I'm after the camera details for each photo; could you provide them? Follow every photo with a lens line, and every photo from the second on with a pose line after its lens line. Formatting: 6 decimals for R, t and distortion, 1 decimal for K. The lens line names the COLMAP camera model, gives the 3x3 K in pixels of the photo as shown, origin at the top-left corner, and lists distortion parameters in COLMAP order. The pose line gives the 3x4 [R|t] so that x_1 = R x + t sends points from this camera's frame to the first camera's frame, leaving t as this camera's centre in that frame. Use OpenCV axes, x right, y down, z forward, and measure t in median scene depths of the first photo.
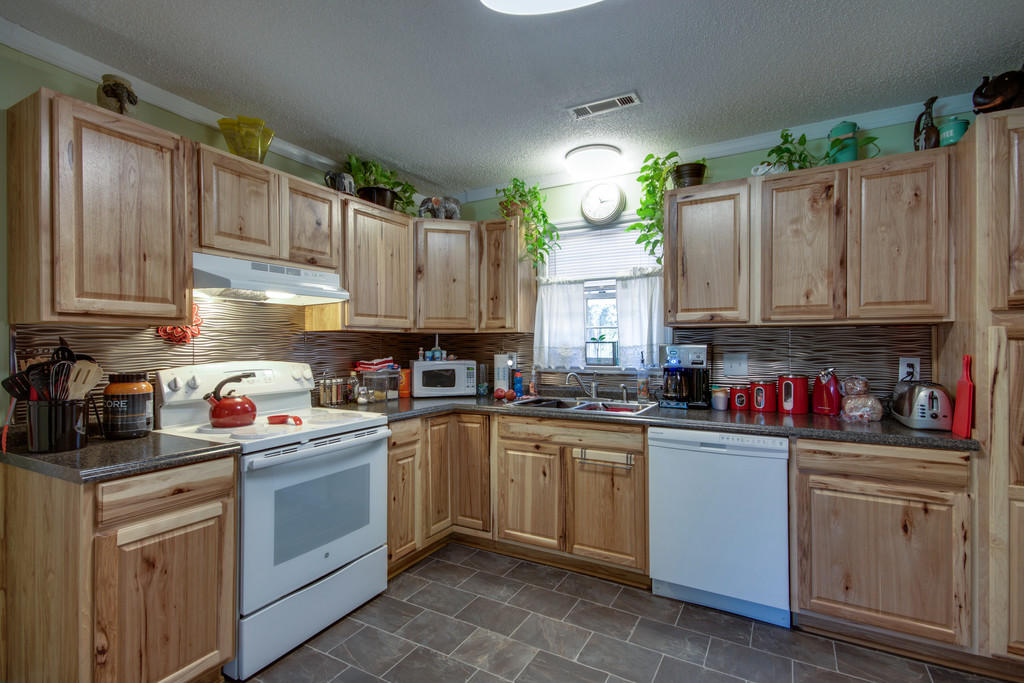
lens RADIAL K [[470.5, 0, 519.1], [0, 470.5, 340.7], [0, 0, 1]] dist [0.003058, -0.000108]
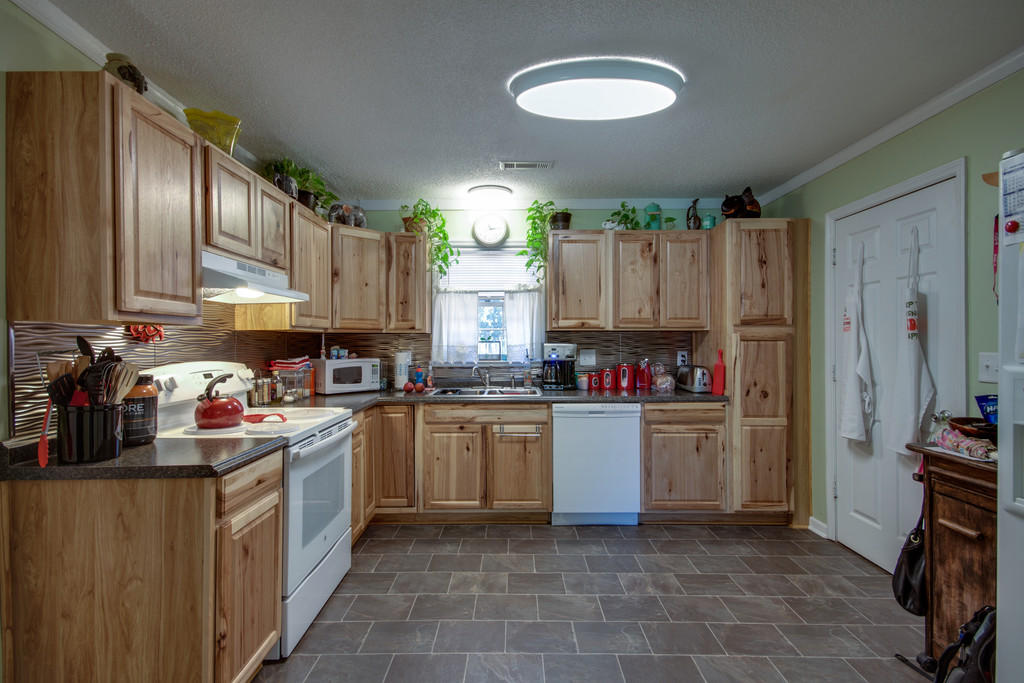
lens RADIAL K [[461.1, 0, 515.8], [0, 461.1, 334.9], [0, 0, 1]] dist [-0.001836, 0.000264]
pose [[0.873722, 0.007747, 0.486363, -0.466814], [-0.003345, 0.999945, -0.009918, -0.003353], [-0.486414, 0.007039, 0.873700, -0.125567]]
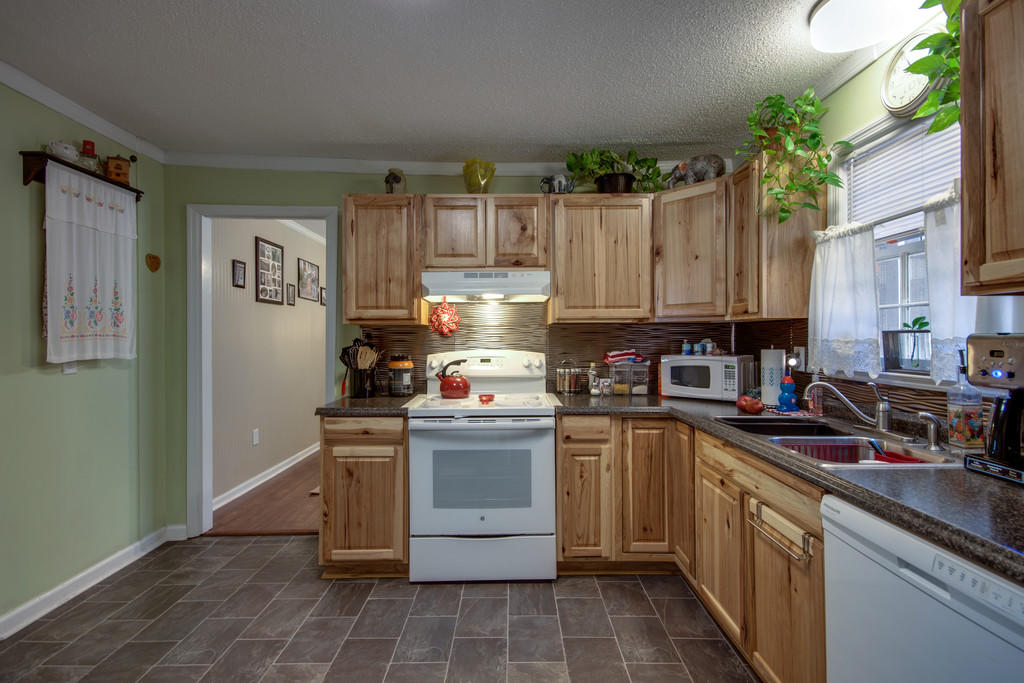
lens RADIAL K [[473.2, 0, 515.4], [0, 473.2, 332.3], [0, 0, 1]] dist [-0.002369, 0.018892]
pose [[0.492391, -0.008172, -0.870336, 0.554956], [0.010354, 0.999940, -0.003531, 0.002187], [0.870313, -0.007273, 0.492446, 0.428779]]
